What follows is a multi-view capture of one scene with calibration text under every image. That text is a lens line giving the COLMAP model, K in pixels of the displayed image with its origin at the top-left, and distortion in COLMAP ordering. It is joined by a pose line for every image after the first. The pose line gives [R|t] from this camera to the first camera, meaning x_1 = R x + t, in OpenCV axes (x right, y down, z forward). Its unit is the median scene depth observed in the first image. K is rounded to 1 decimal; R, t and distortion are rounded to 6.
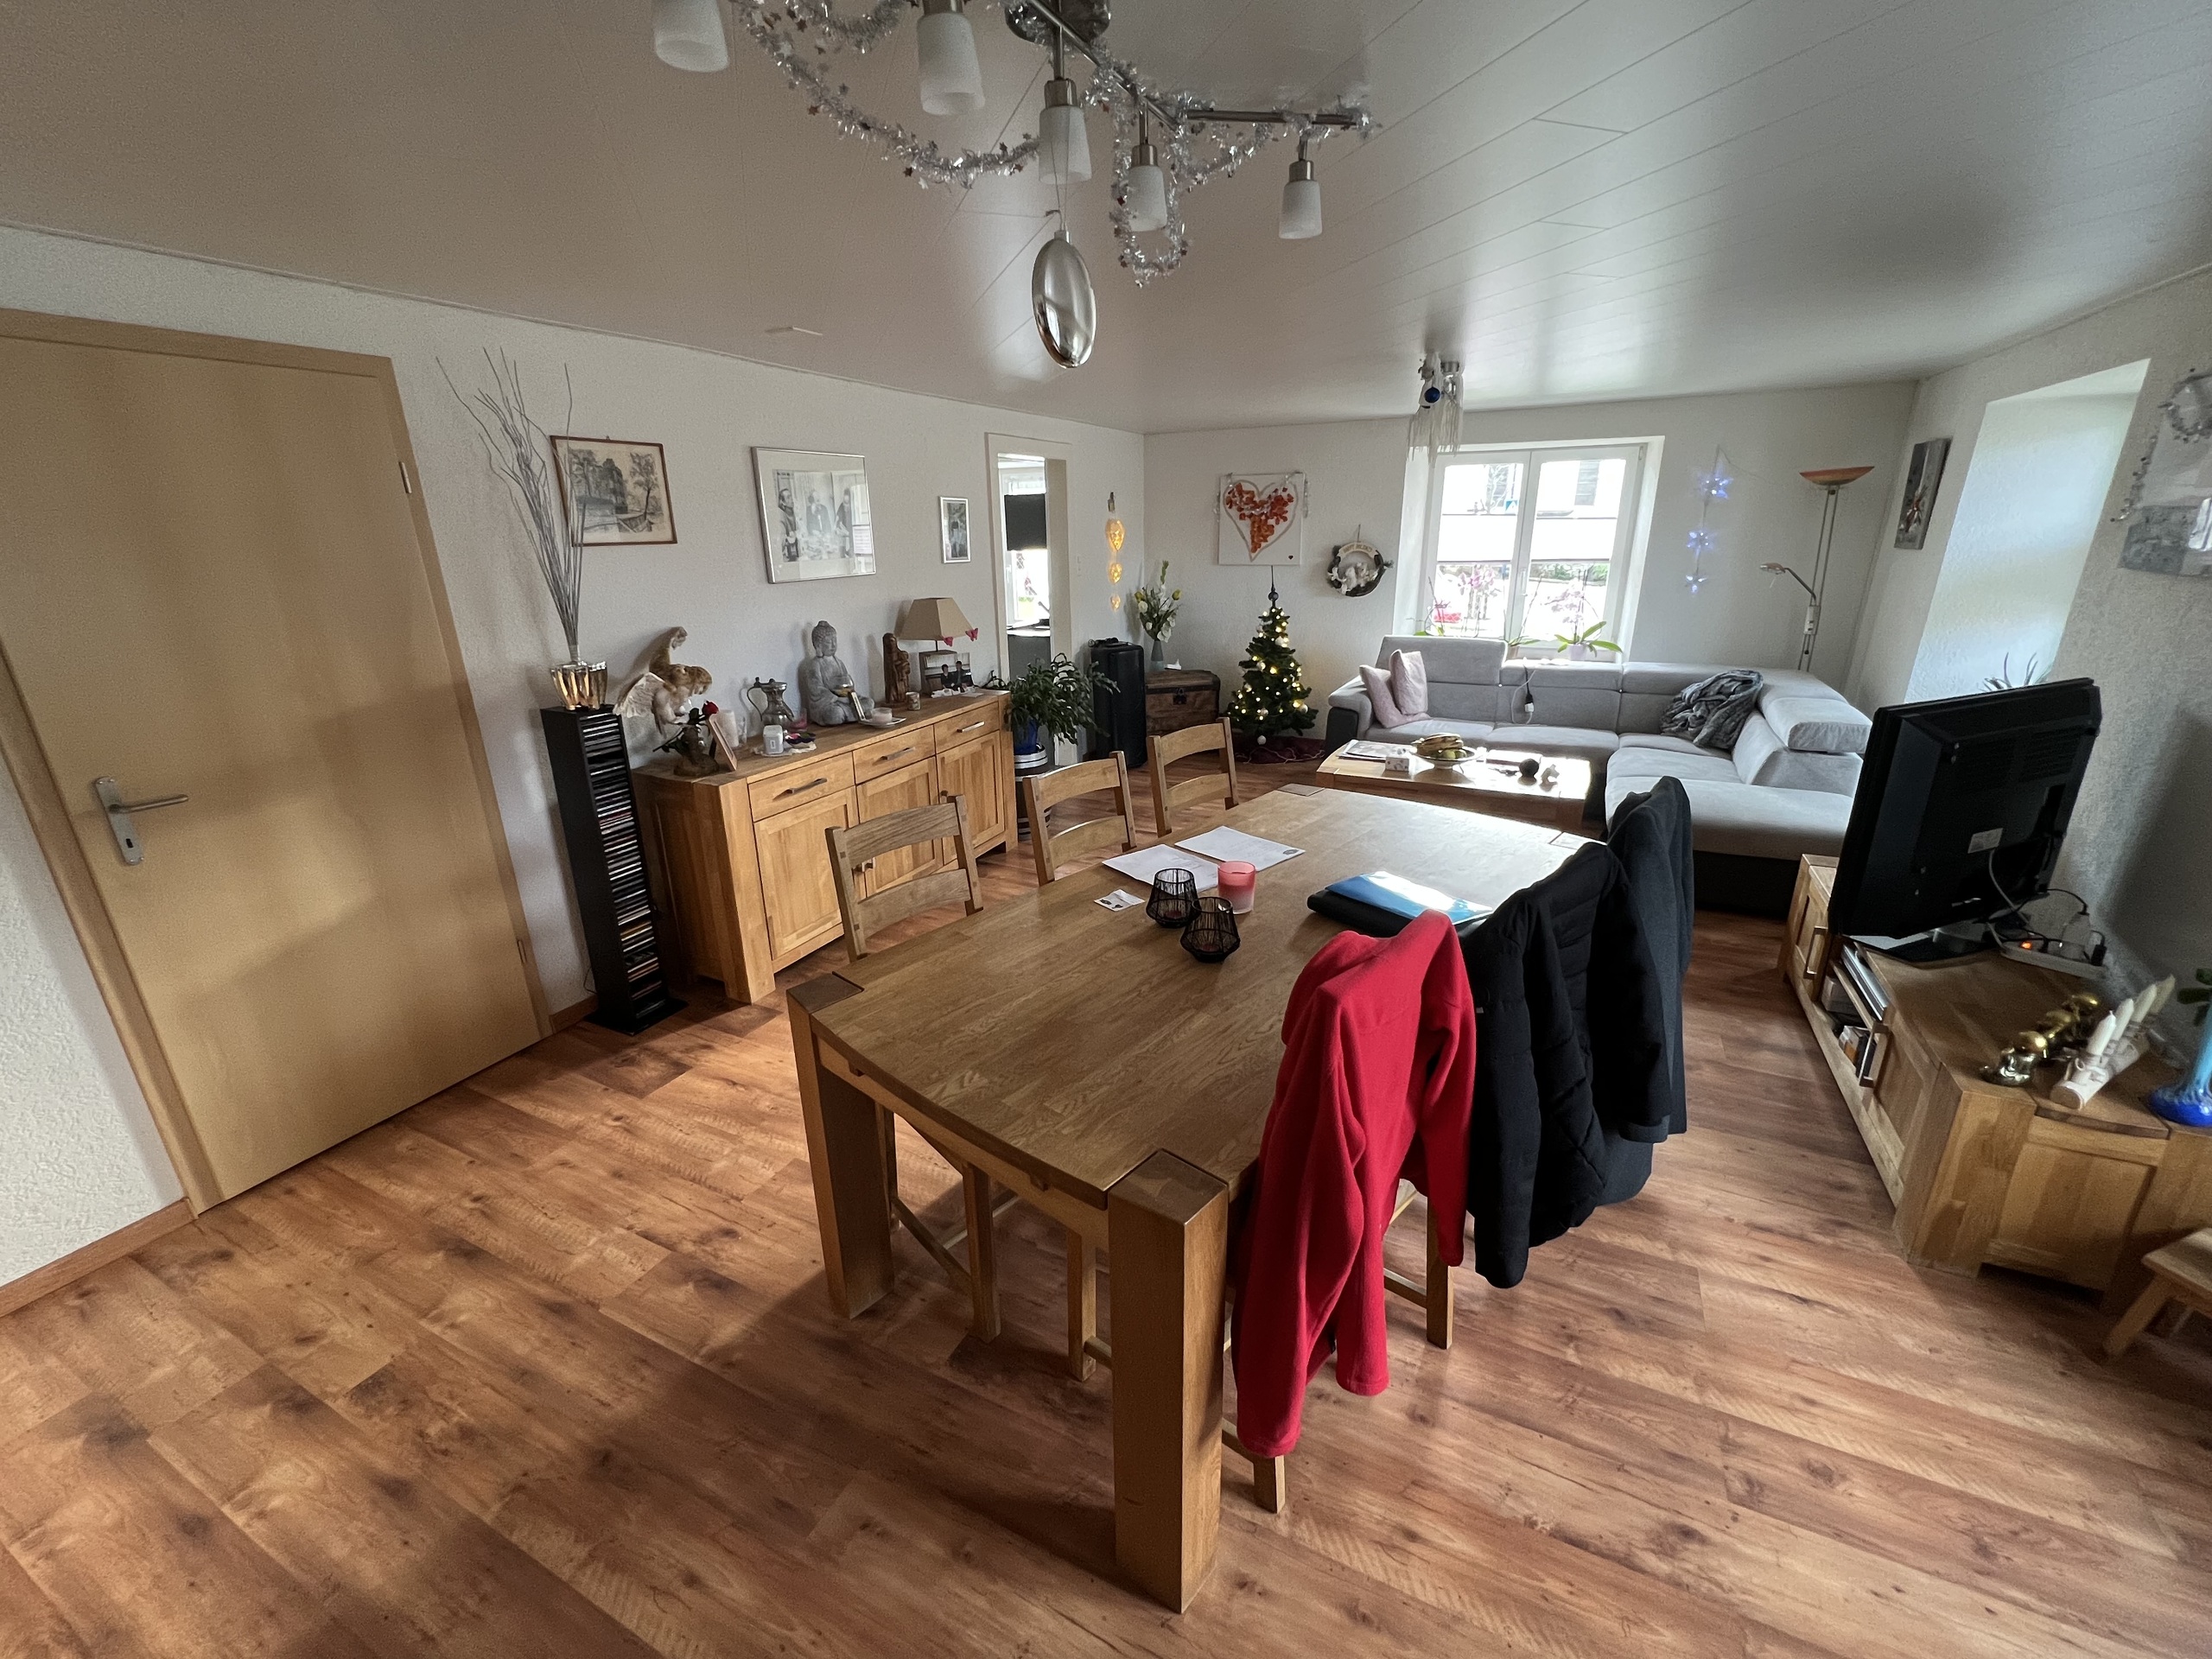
lens RADIAL K [[908.9, 0, 1107.3], [0, 908.9, 824.8], [0, 0, 1]] dist [0.000173, 0.000052]
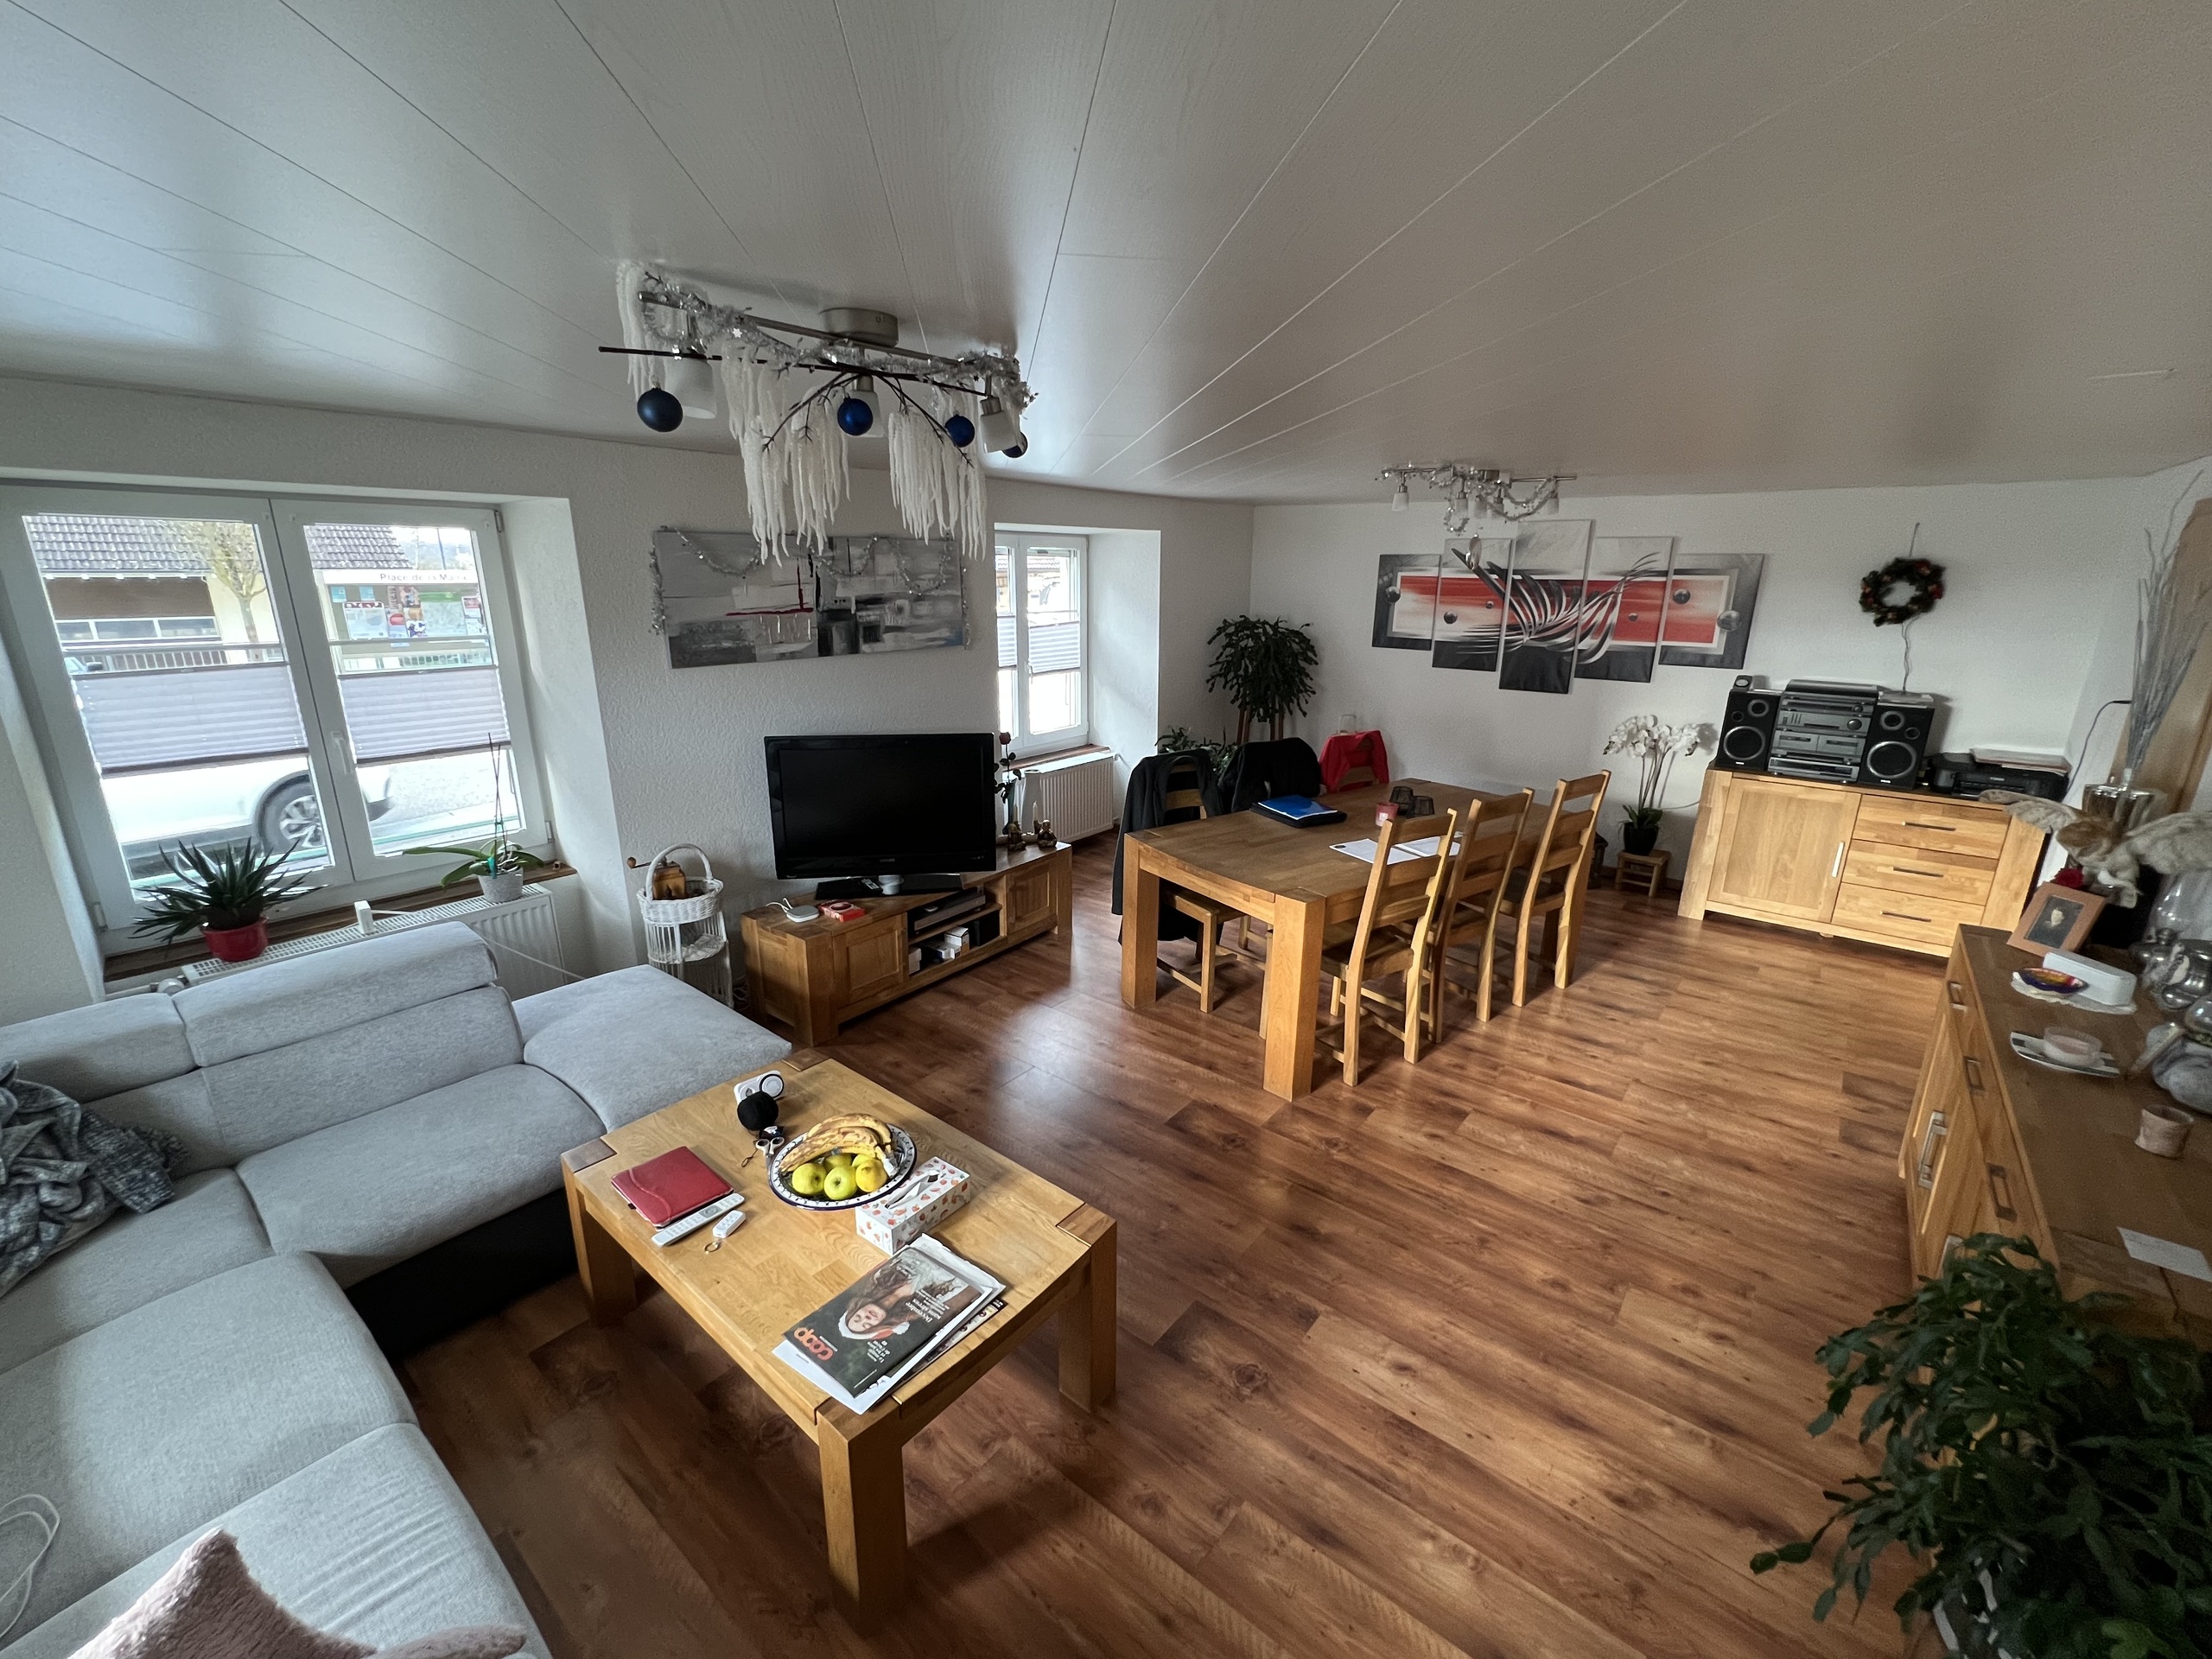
lens RADIAL K [[908.9, 0, 1107.8], [0, 908.9, 828.1], [0, 0, 1]] dist [0.000173, 0.000052]
pose [[-0.974909, -0.051526, 0.216557, 0.284479], [0.077198, 0.834206, 0.546022, -0.938011], [-0.208788, 0.549040, -0.809298, 2.587621]]
